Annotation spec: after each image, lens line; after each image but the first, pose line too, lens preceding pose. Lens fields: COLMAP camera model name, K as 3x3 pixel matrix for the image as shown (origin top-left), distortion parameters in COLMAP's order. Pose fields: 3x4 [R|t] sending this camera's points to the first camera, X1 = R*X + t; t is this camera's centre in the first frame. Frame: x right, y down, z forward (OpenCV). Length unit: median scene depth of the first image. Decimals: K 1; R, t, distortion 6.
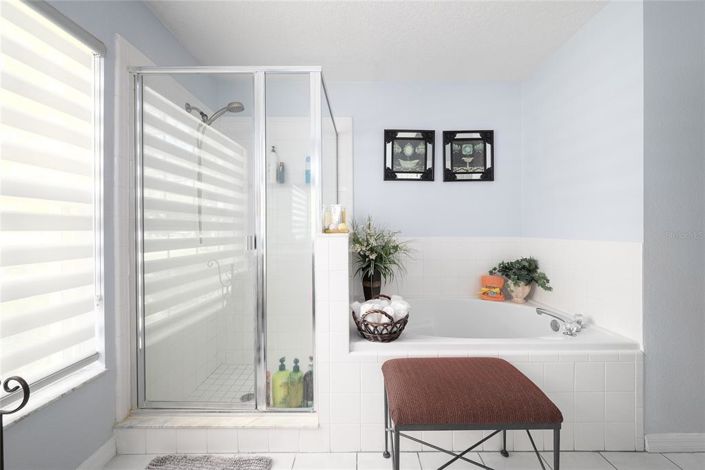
lens RADIAL K [[283.0, 0, 357.9], [0, 283.0, 237.3], [0, 0, 1]] dist [0.000818, 0.000842]
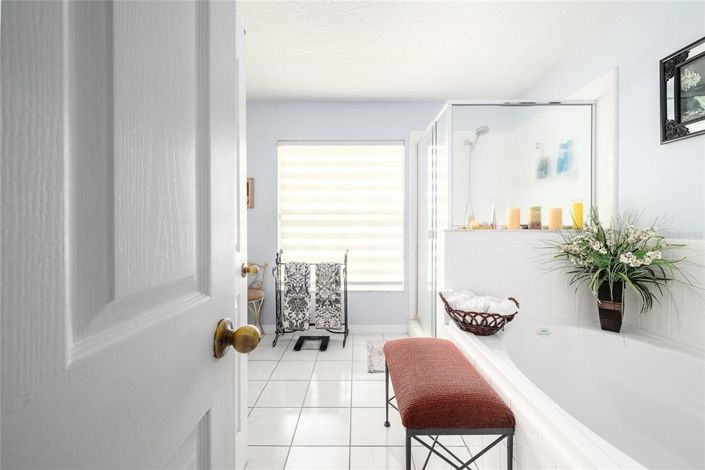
lens RADIAL K [[283.0, 0, 357.9], [0, 283.0, 237.3], [0, 0, 1]] dist [0.000818, 0.000842]
pose [[0.005925, 0.041359, -0.999127, 0.894770], [-0.022716, 0.998892, 0.041215, -0.015444], [0.999724, 0.022452, 0.006858, 0.445975]]
